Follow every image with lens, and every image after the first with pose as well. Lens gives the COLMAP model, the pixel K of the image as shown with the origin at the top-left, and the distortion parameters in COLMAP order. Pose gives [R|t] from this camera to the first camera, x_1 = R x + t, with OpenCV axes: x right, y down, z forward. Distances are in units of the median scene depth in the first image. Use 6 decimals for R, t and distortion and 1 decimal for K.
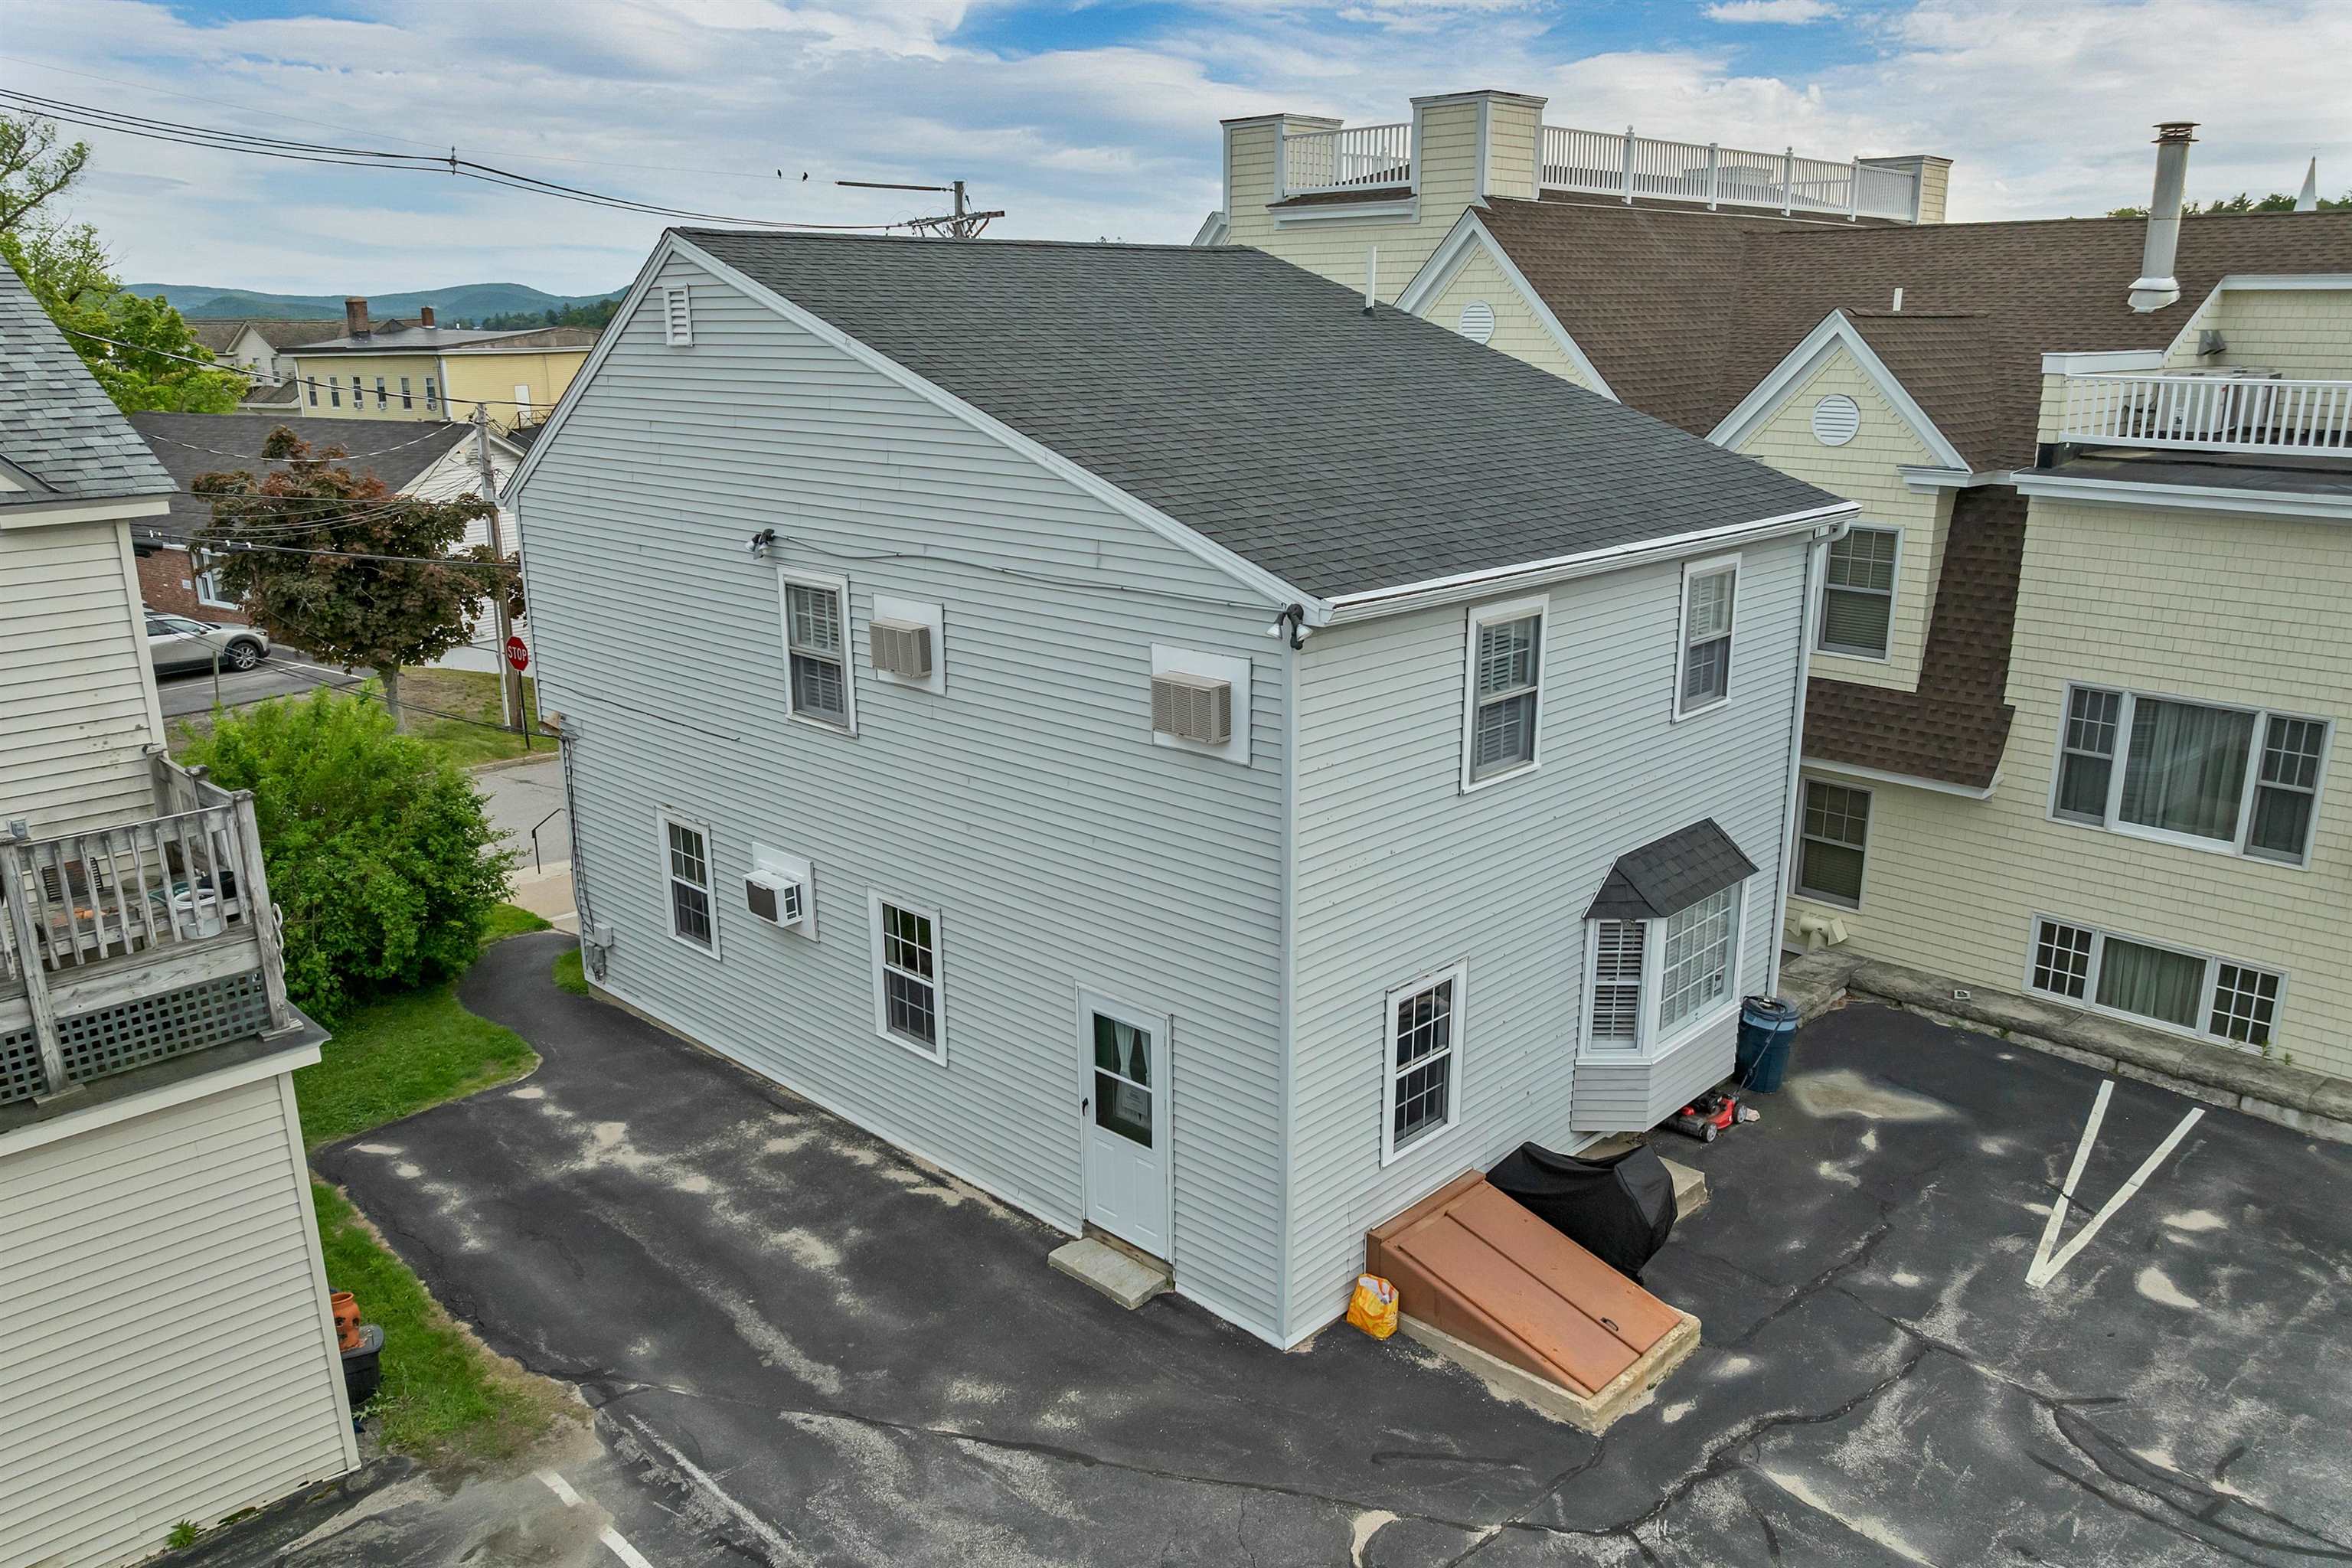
lens RADIAL K [[1710.4, 0, 1180.4], [0, 1710.4, 787.2], [0, 0, 1]] dist [-0.038588, -0.000638]
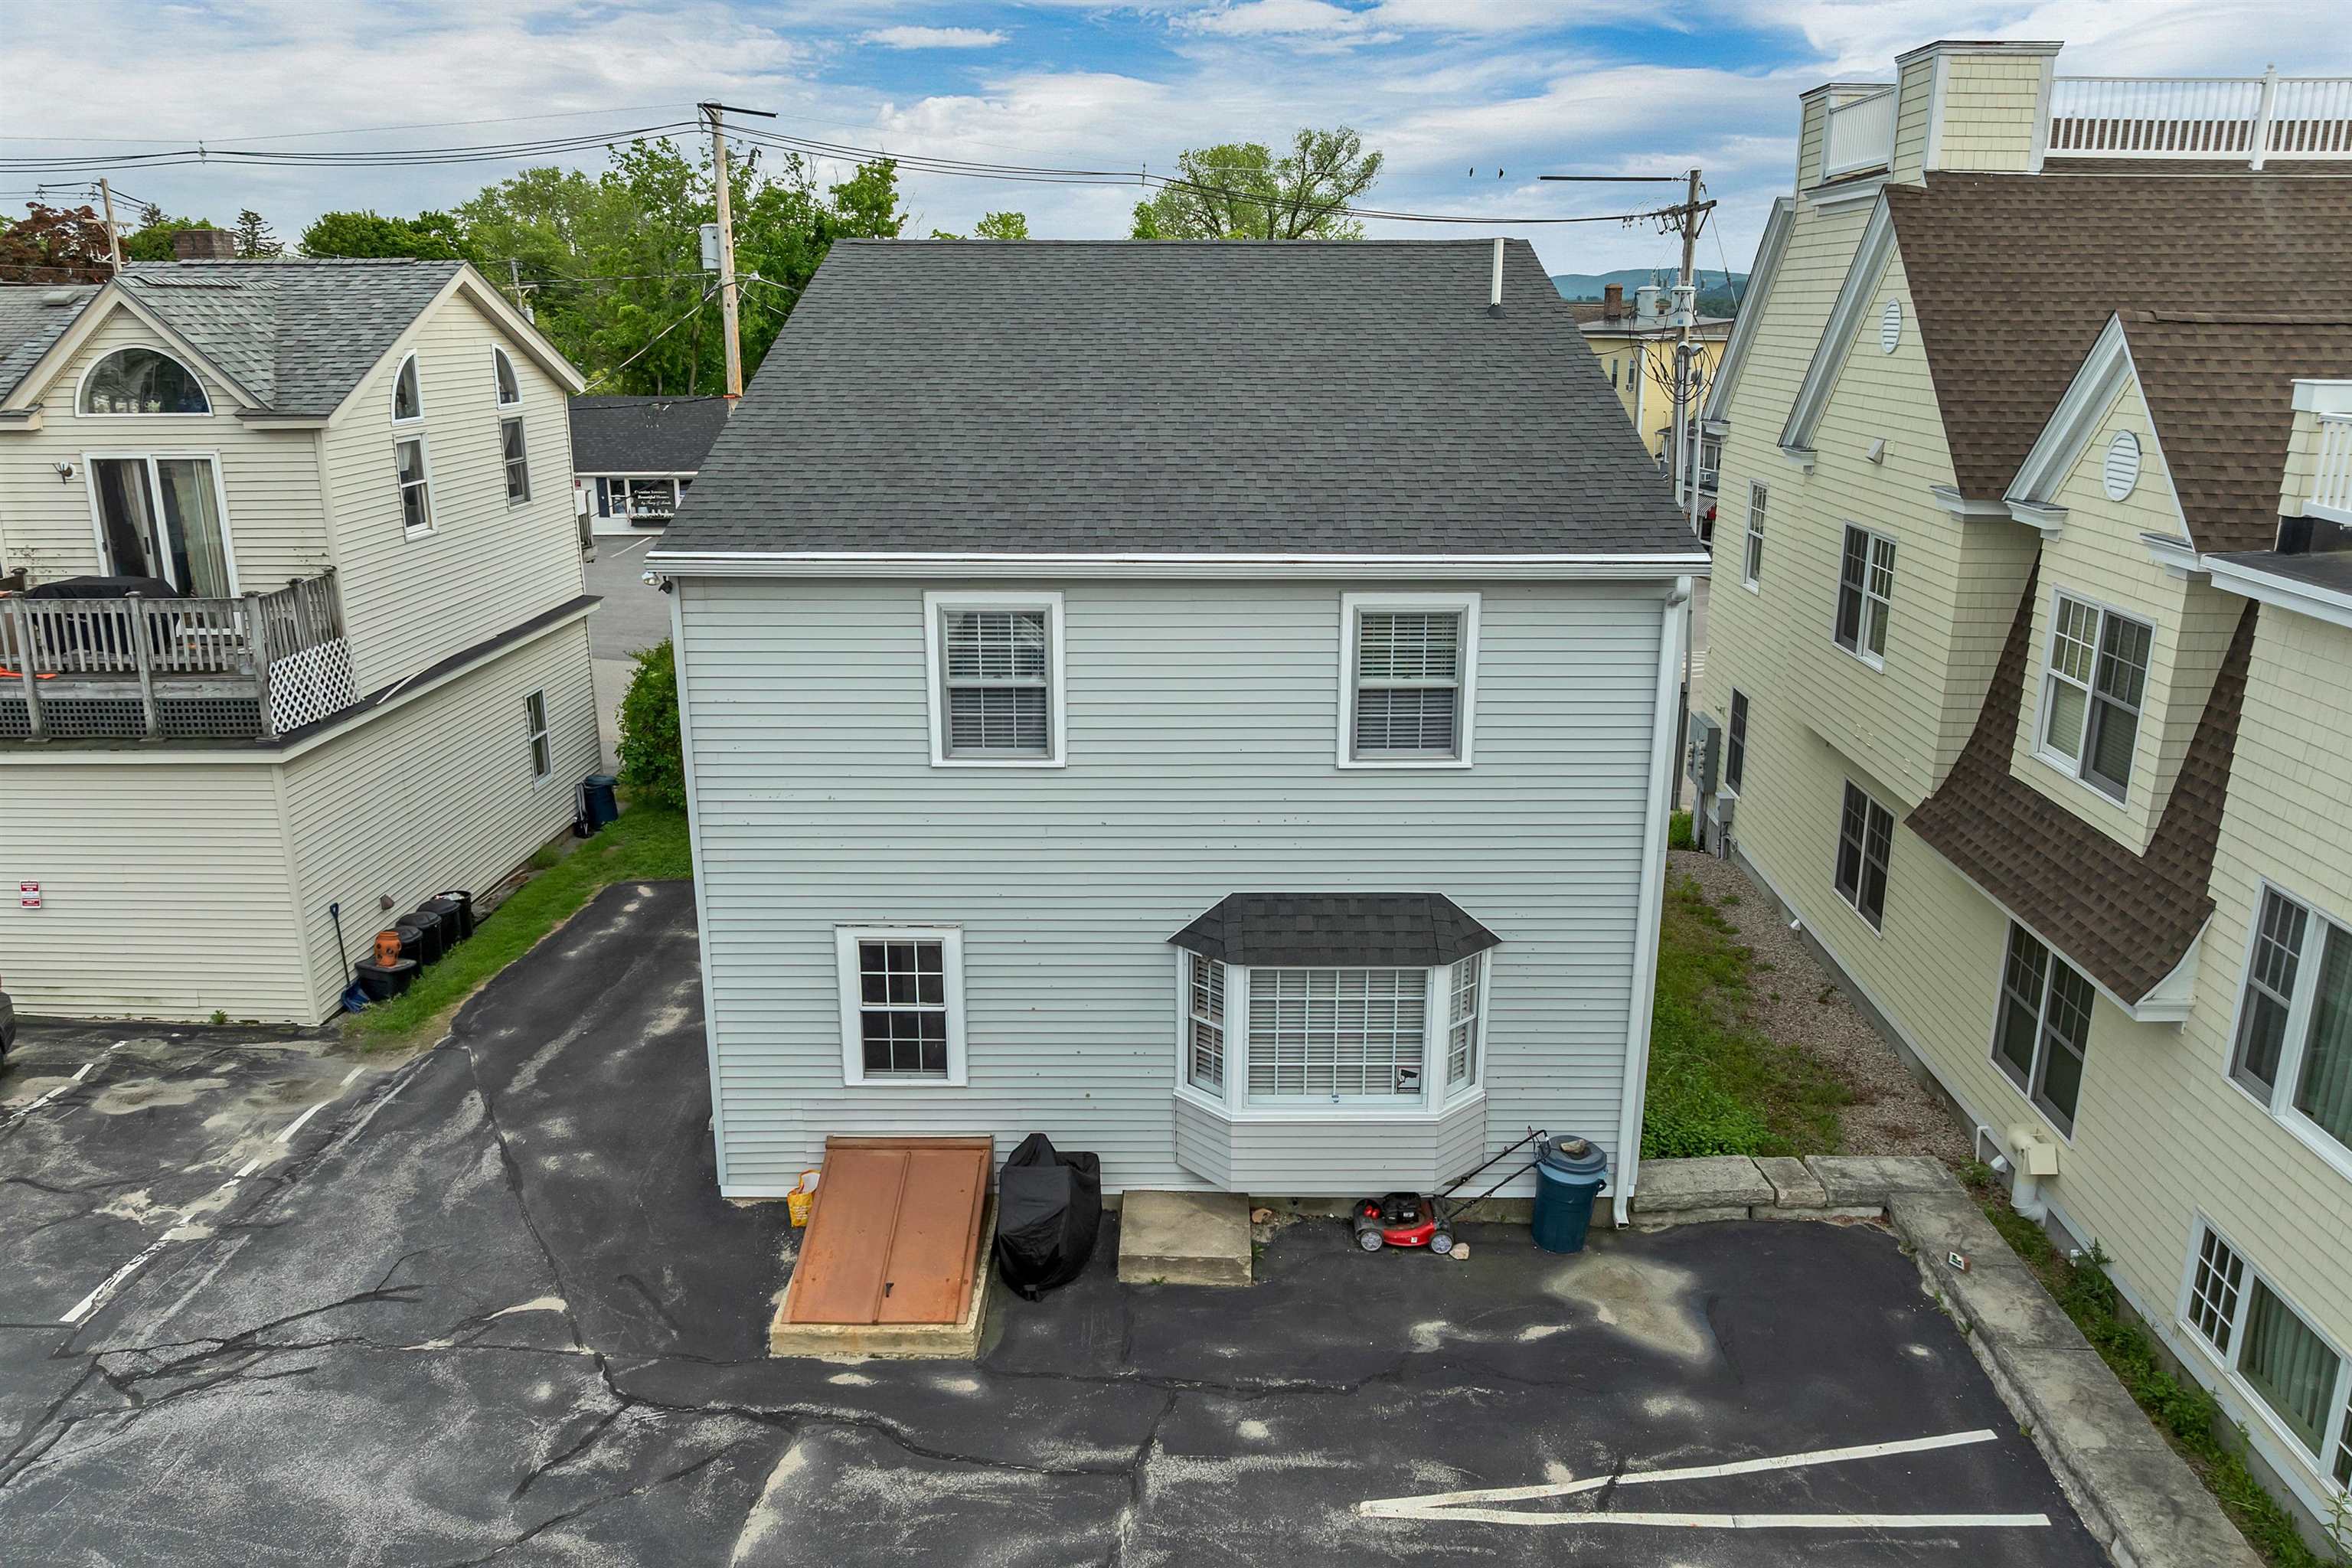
lens RADIAL K [[1710.4, 0, 1178.5], [0, 1710.4, 779.0], [0, 0, 1]] dist [-0.038588, -0.000638]
pose [[0.691335, 0.198096, -0.694848, 0.879140], [-0.196357, 0.976999, 0.083170, -0.092659], [0.695341, 0.078940, 0.714331, 0.304292]]
